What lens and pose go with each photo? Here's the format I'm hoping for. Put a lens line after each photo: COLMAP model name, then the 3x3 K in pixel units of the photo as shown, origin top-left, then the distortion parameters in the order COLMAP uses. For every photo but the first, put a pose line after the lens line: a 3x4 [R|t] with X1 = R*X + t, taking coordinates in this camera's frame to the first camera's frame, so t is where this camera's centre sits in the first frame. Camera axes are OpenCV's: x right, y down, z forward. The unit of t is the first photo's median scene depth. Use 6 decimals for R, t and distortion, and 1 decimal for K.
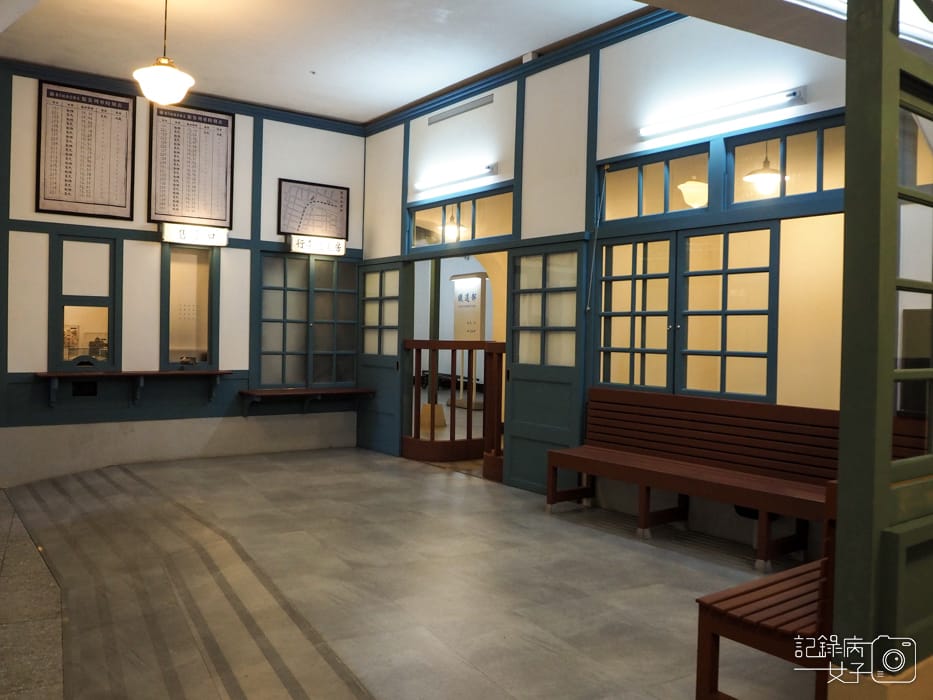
lens RADIAL K [[787.6, 0, 459.3], [0, 787.6, 343.8], [0, 0, 1]] dist [-0.057803, 0.031958]
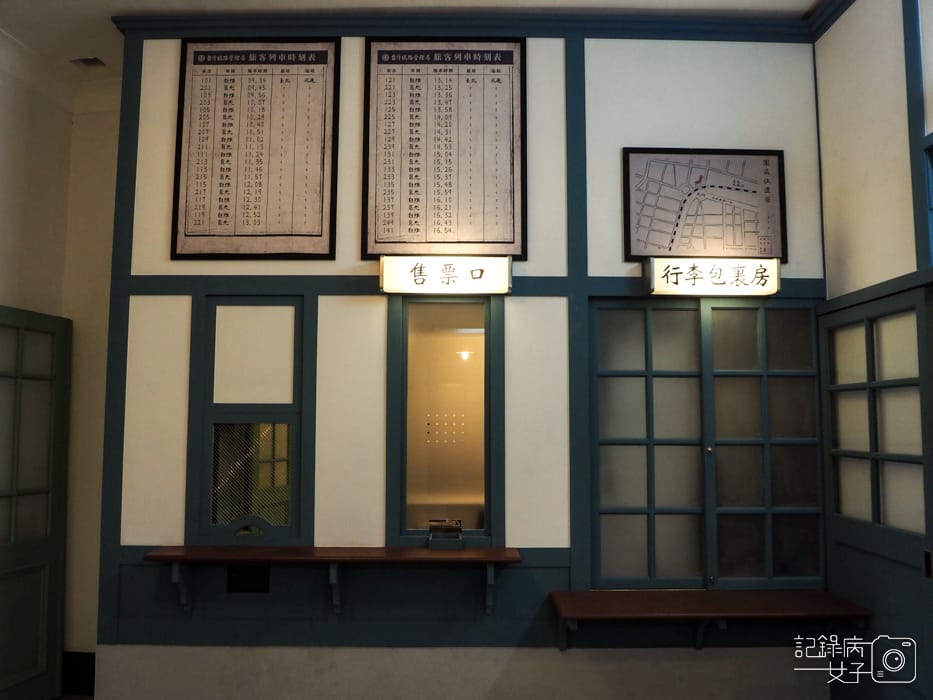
lens RADIAL K [[787.6, 0, 460.4], [0, 787.6, 345.8], [0, 0, 1]] dist [-0.057803, 0.031958]
pose [[0.808209, -0.072757, -0.584384, -0.037667], [0.003893, 0.992977, -0.118243, -0.033377], [0.588883, 0.093290, 0.802816, 0.588823]]
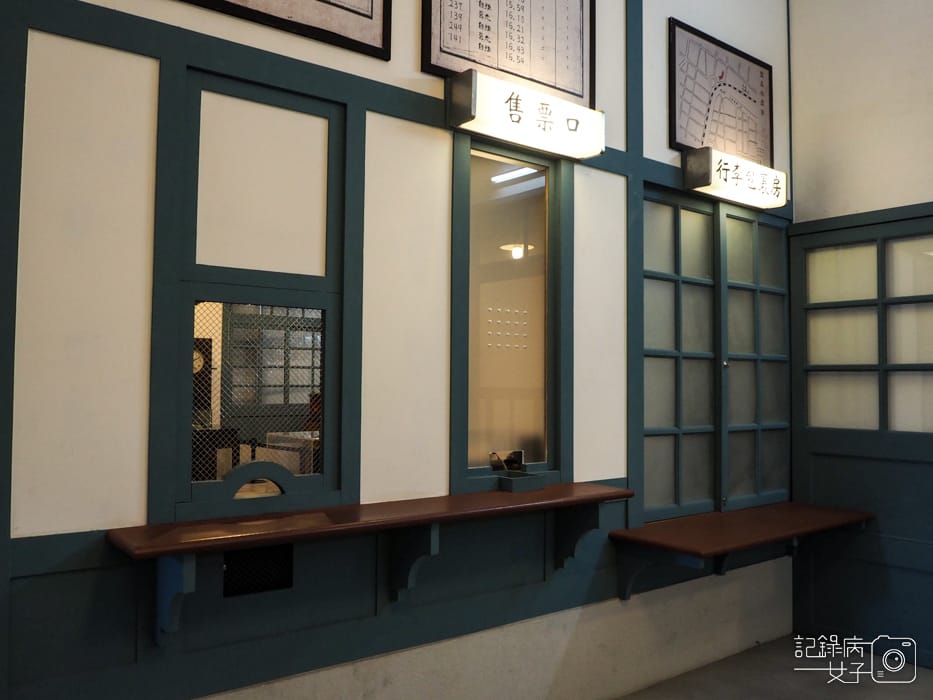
lens RADIAL K [[787.6, 0, 467.6], [0, 787.6, 346.6], [0, 0, 1]] dist [-0.057803, 0.031958]
pose [[0.999440, -0.010124, 0.031901, -0.373000], [0.012027, 0.998124, -0.060040, -0.010236], [-0.031234, 0.060390, 0.997686, 0.624647]]
